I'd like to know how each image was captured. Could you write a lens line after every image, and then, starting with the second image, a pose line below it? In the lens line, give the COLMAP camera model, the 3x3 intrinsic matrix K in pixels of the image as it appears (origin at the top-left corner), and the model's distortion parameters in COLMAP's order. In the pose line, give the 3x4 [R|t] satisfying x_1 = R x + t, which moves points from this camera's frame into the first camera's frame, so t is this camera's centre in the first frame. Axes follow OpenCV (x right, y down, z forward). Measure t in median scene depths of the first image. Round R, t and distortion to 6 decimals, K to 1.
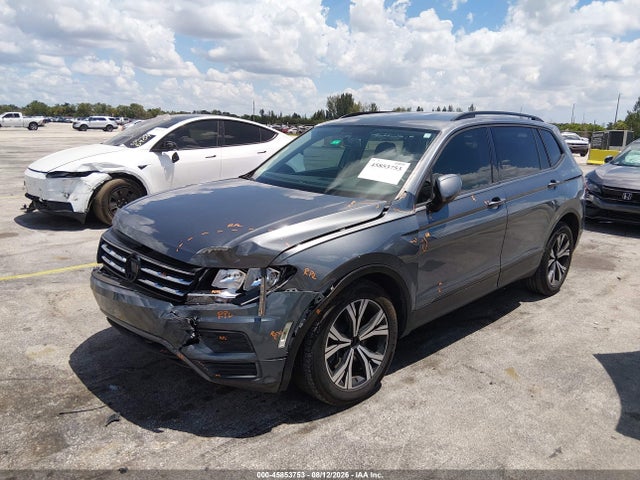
lens RADIAL K [[501.8, 0, 317.0], [0, 501.8, 240.1], [0, 0, 1]] dist [0.104099, -0.200140]
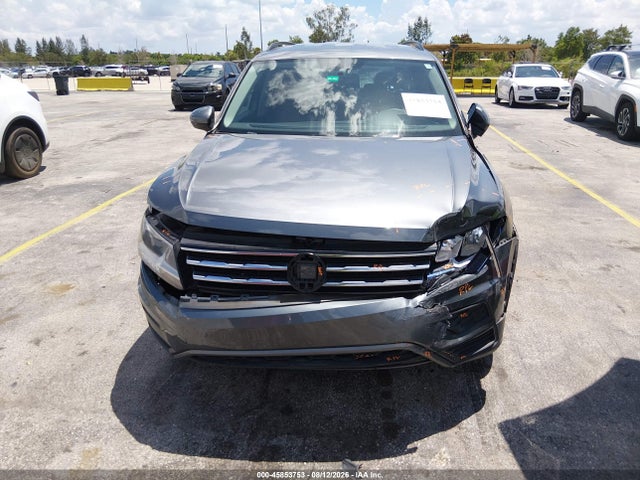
lens RADIAL K [[501.8, 0, 317.0], [0, 501.8, 240.1], [0, 0, 1]] dist [0.104099, -0.200140]
pose [[0.742843, -0.249476, 0.621245, -0.738659], [0.171569, 0.967924, 0.183542, -0.112181], [-0.647107, -0.029756, 0.761818, 0.419605]]
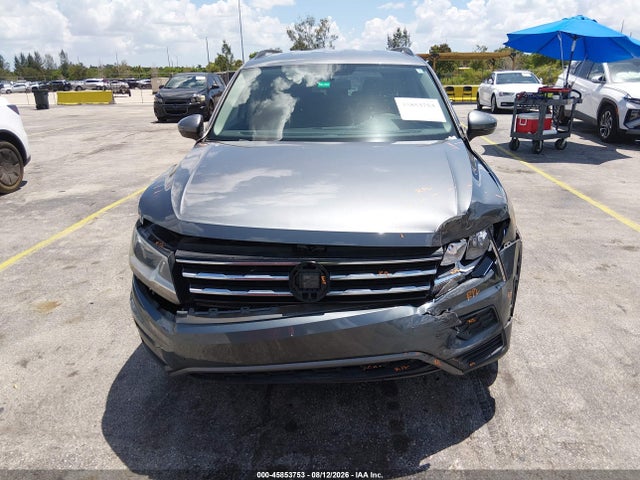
lens RADIAL K [[501.9, 0, 324.0], [0, 501.9, 234.3], [0, 0, 1]] dist [0.046016, -0.107151]
pose [[0.707721, -0.250545, 0.660574, -0.738677], [0.189803, 0.968059, 0.163818, -0.109640], [-0.680518, 0.009441, 0.732670, 0.459073]]
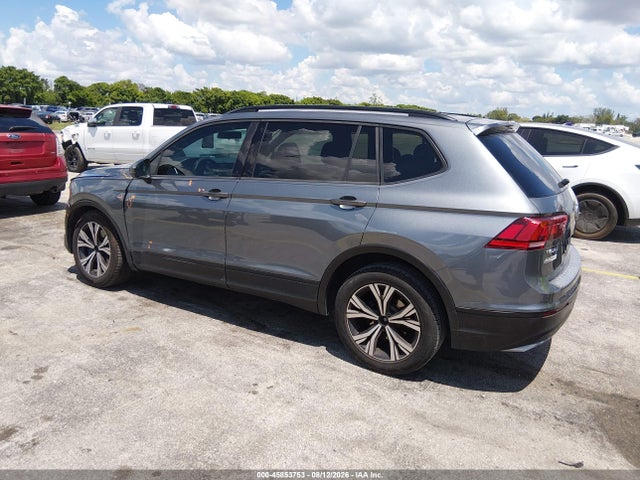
lens RADIAL K [[499.0, 0, 315.7], [0, 499.0, 238.7], [0, 0, 1]] dist [0.107215, -0.195244]
pose [[0.240692, 0.207999, -0.948053, 1.650455], [-0.247230, 0.957688, 0.147346, -0.224690], [0.938586, 0.198922, 0.281932, 1.112683]]
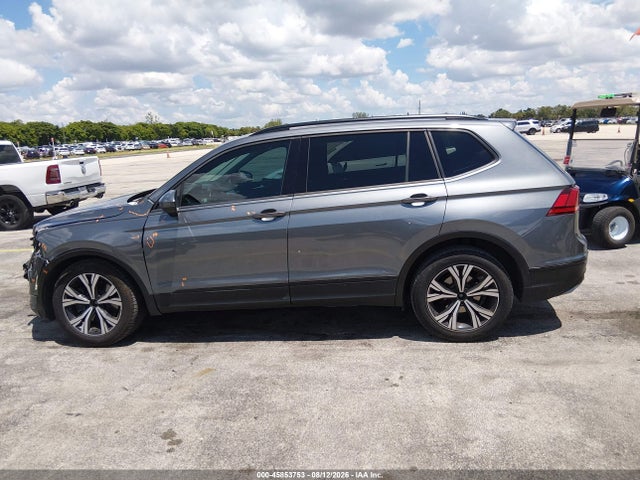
lens RADIAL K [[498.2, 0, 324.1], [0, 498.2, 242.7], [0, 0, 1]] dist [0.105403, -0.196157]
pose [[0.632079, 0.107155, -0.767460, 1.434103], [-0.105019, 0.993101, 0.052166, -0.098970], [0.767755, 0.047625, 0.638971, 0.543715]]
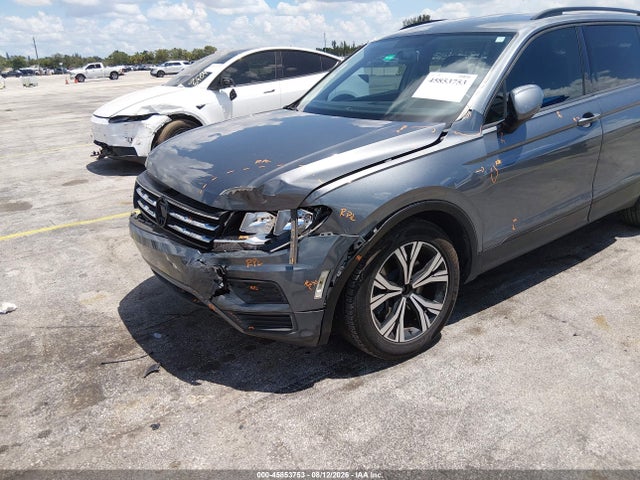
lens RADIAL K [[499.0, 0, 315.7], [0, 499.0, 238.7], [0, 0, 1]] dist [0.107215, -0.195244]
pose [[0.986836, -0.020539, -0.160413, 0.055849], [0.039819, 0.992225, 0.117914, 0.004878], [0.156743, -0.122749, 0.979982, 0.126355]]
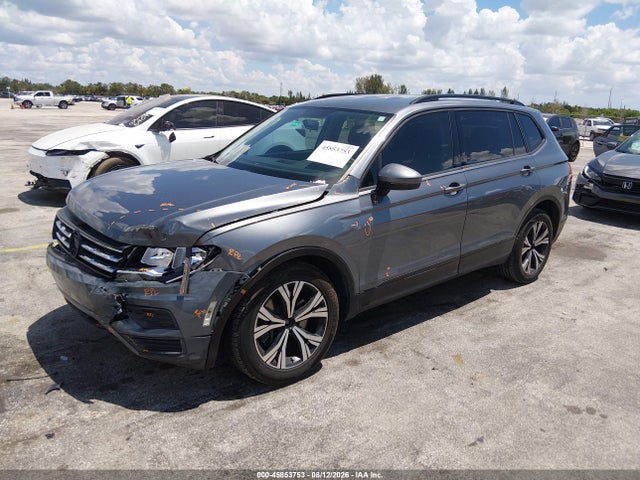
lens RADIAL K [[501.8, 0, 317.0], [0, 501.8, 240.1], [0, 0, 1]] dist [0.104099, -0.200140]
pose [[0.998029, 0.026043, -0.057088, 0.169907], [-0.024097, 0.999114, 0.034514, -0.000250], [0.057936, -0.033070, 0.997772, 0.001042]]
